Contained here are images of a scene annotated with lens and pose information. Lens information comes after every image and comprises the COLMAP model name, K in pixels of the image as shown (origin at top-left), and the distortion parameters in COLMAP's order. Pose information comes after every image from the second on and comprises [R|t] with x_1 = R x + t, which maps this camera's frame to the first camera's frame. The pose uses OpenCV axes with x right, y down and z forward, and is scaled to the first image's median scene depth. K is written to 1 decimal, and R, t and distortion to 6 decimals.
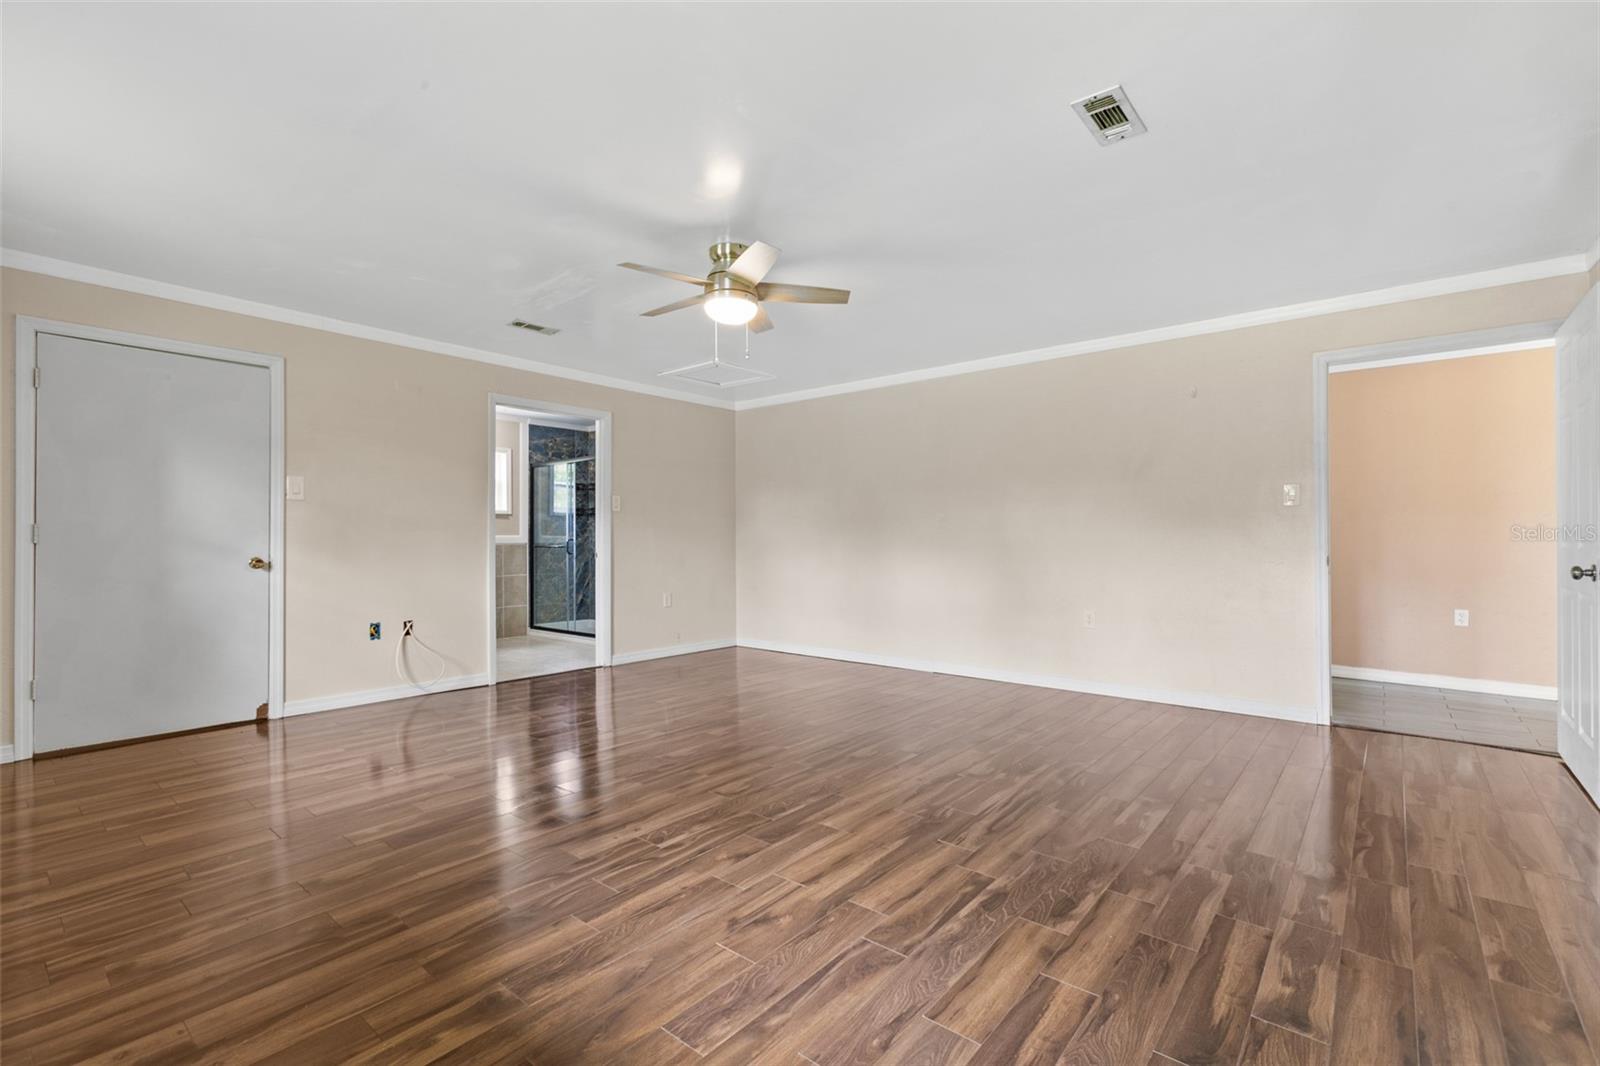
lens RADIAL K [[714.3, 0, 802.3], [0, 714.3, 537.4], [0, 0, 1]] dist [0.001141, 0.000265]
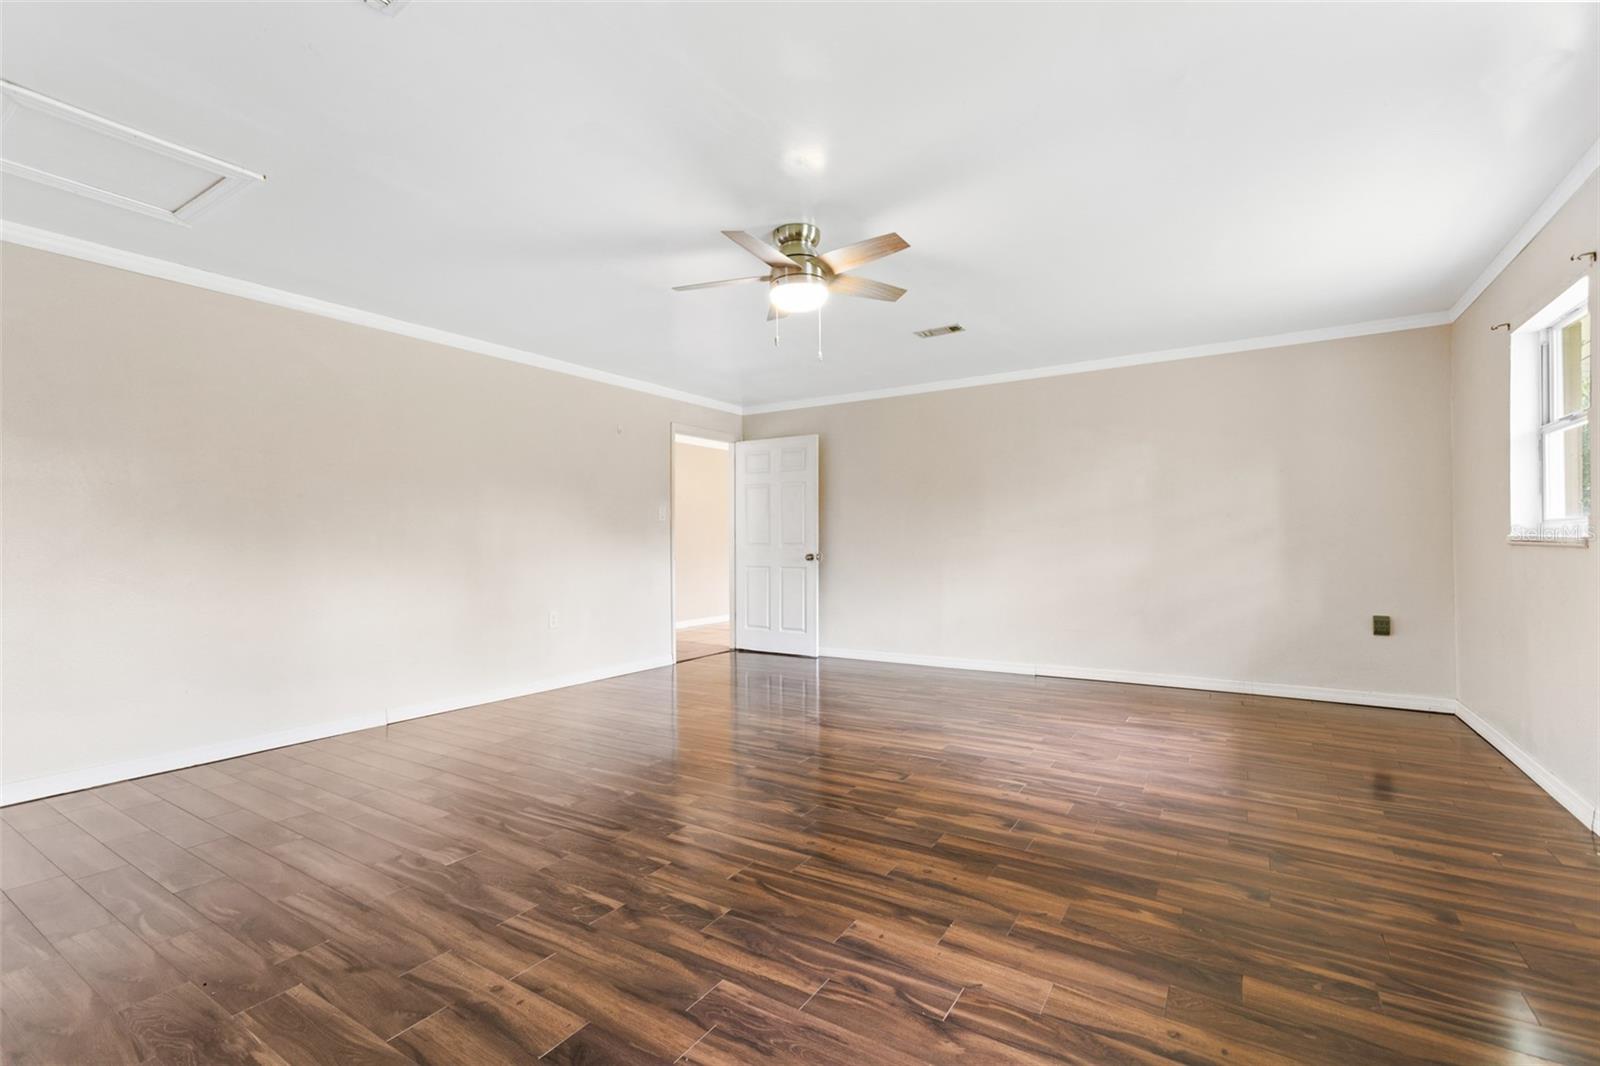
lens RADIAL K [[714.3, 0, 802.3], [0, 714.3, 537.4], [0, 0, 1]] dist [0.001141, 0.000265]
pose [[-0.129722, 0.010436, 0.991496, -1.079830], [0.004040, 0.999942, -0.009997, 0.006864], [-0.991542, 0.002709, -0.129756, 1.196817]]
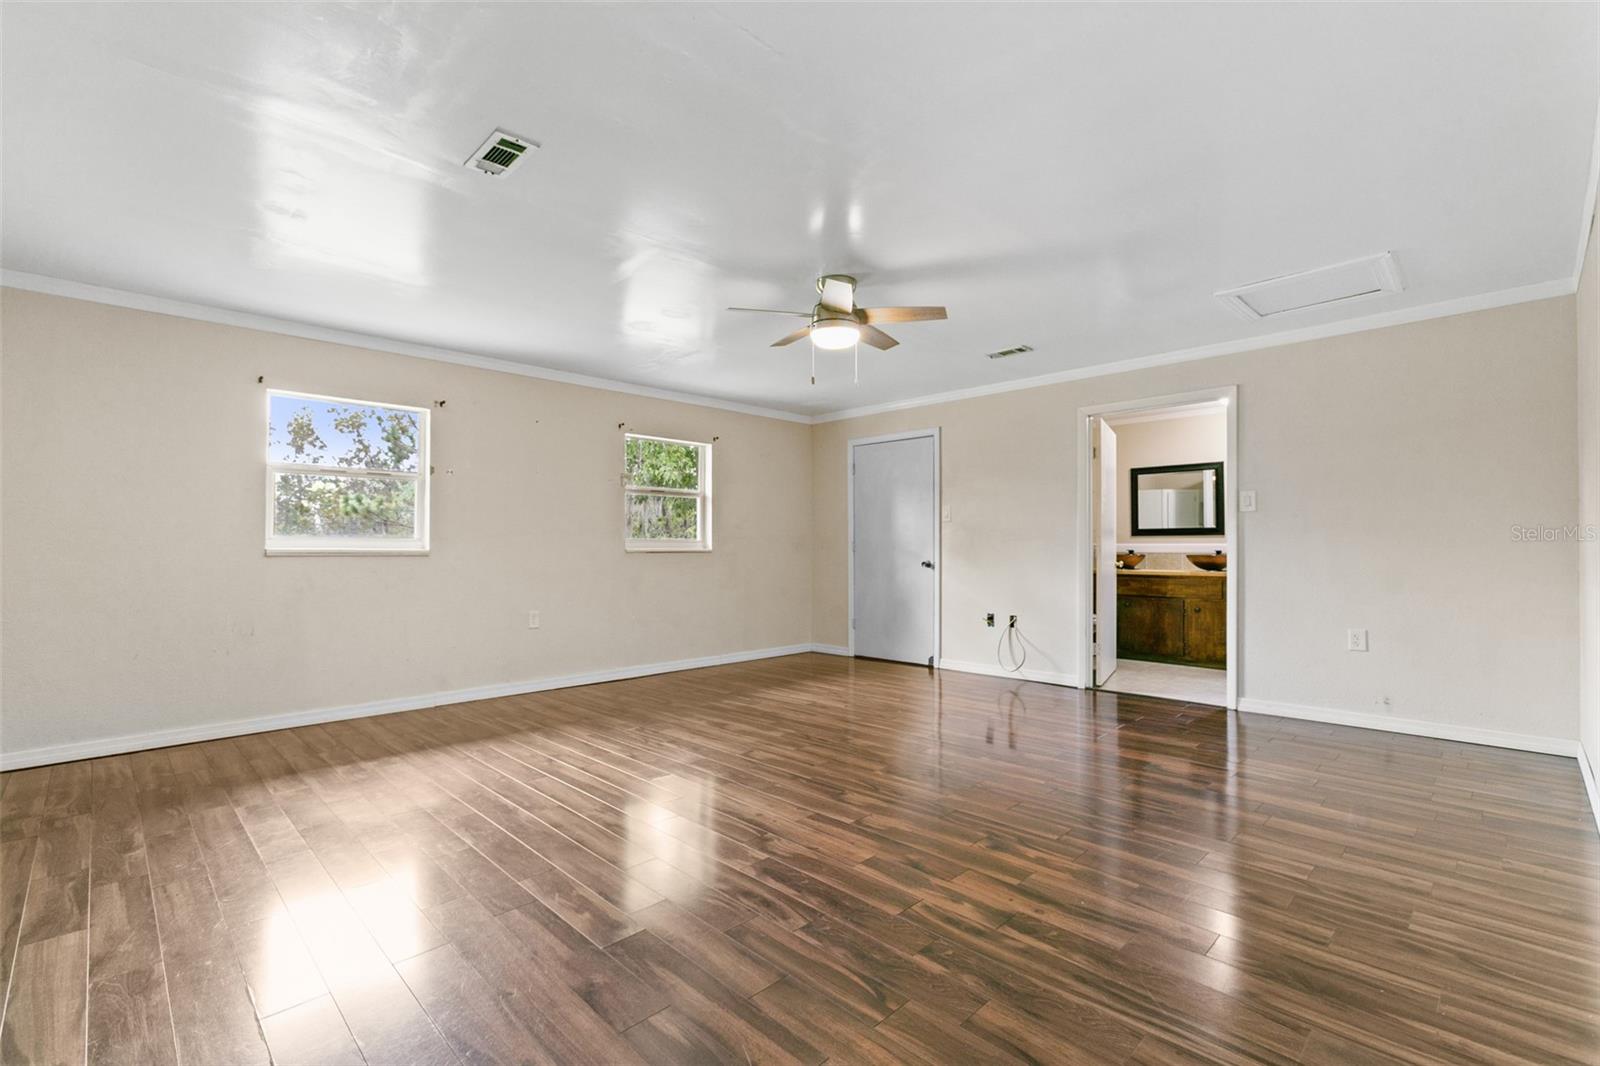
lens RADIAL K [[720.7, 0, 789.6], [0, 720.7, 558.9], [0, 0, 1]] dist [-0.001734, 0.000760]
pose [[-0.107022, 0.015515, -0.994136, 1.052045], [0.002797, 0.999879, 0.015304, -0.000557], [0.994253, -0.001143, -0.107052, 1.119771]]
